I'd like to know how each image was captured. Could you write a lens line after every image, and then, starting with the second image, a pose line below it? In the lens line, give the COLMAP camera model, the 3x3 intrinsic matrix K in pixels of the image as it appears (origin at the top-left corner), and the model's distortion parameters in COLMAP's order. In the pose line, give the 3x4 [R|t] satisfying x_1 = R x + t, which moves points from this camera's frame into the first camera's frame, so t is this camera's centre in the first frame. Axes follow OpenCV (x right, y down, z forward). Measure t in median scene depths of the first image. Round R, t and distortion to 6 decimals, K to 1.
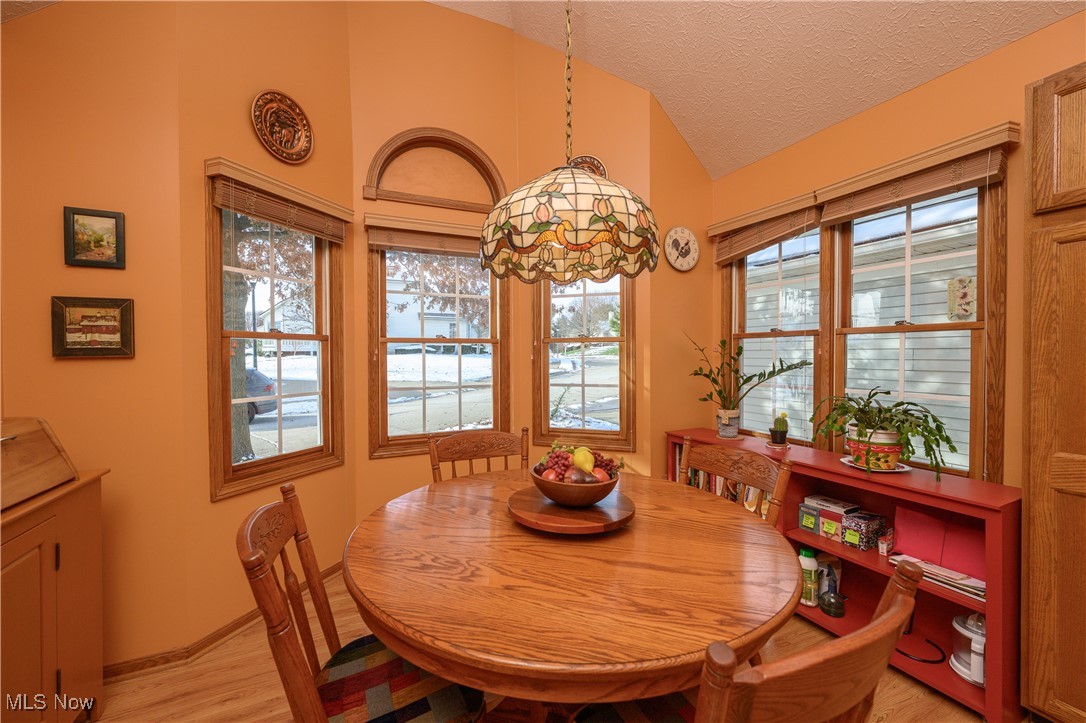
lens RADIAL K [[420.3, 0, 543.0], [0, 420.3, 361.5], [0, 0, 1]] dist [-0.017585, -0.000035]
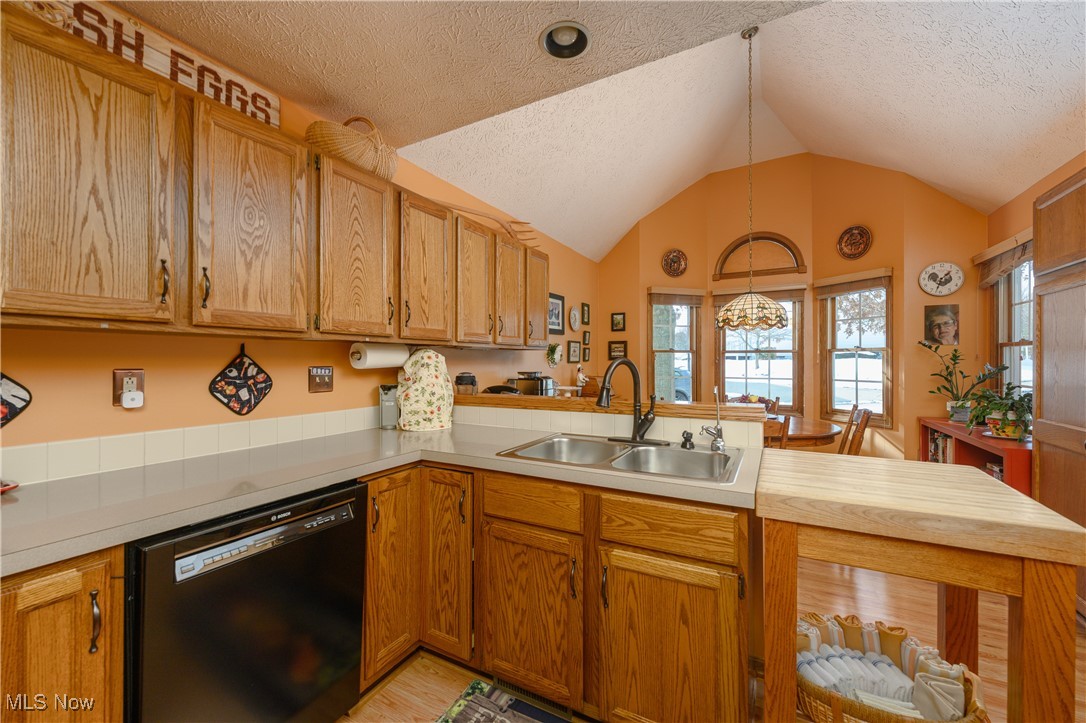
lens RADIAL K [[429.3, 0, 538.6], [0, 429.3, 358.8], [0, 0, 1]] dist [-0.001016, -0.000285]
pose [[0.588499, 0.002045, -0.808495, 0.747838], [-0.016063, 0.999829, -0.009164, 0.012985], [0.808338, 0.018380, 0.588431, -0.882019]]
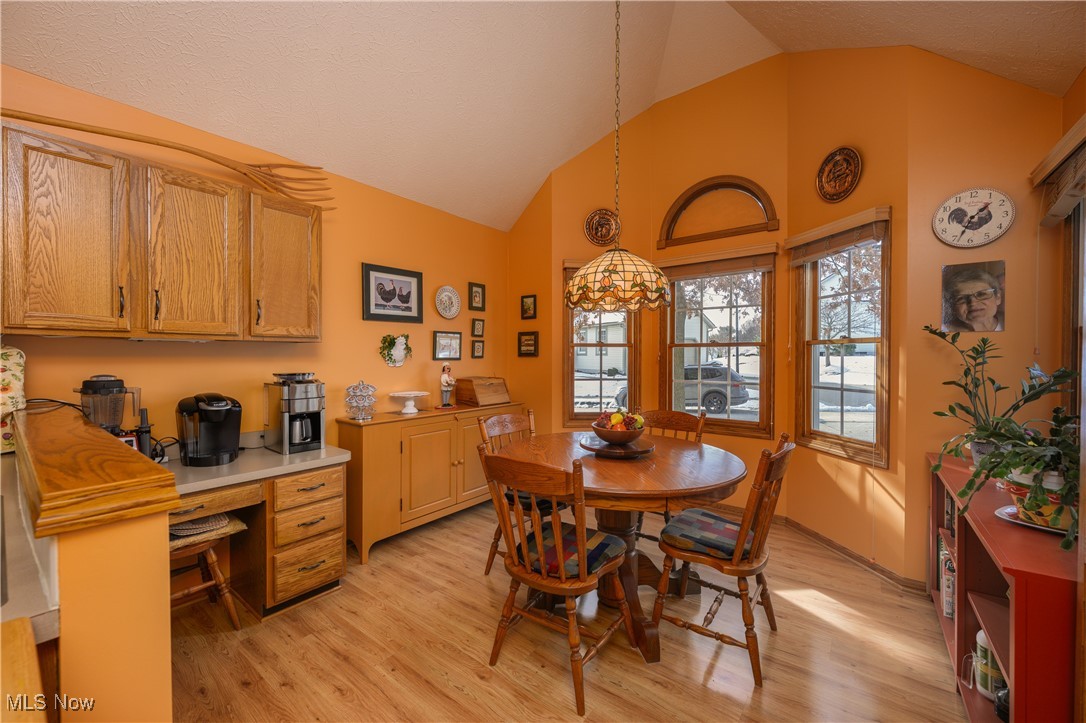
lens RADIAL K [[429.3, 0, 538.6], [0, 429.3, 358.8], [0, 0, 1]] dist [-0.001016, -0.000285]
pose [[0.454281, 0.010716, -0.890794, 0.742313], [-0.018519, 0.999825, 0.002584, -0.002339], [0.890666, 0.015323, 0.454400, -0.053207]]
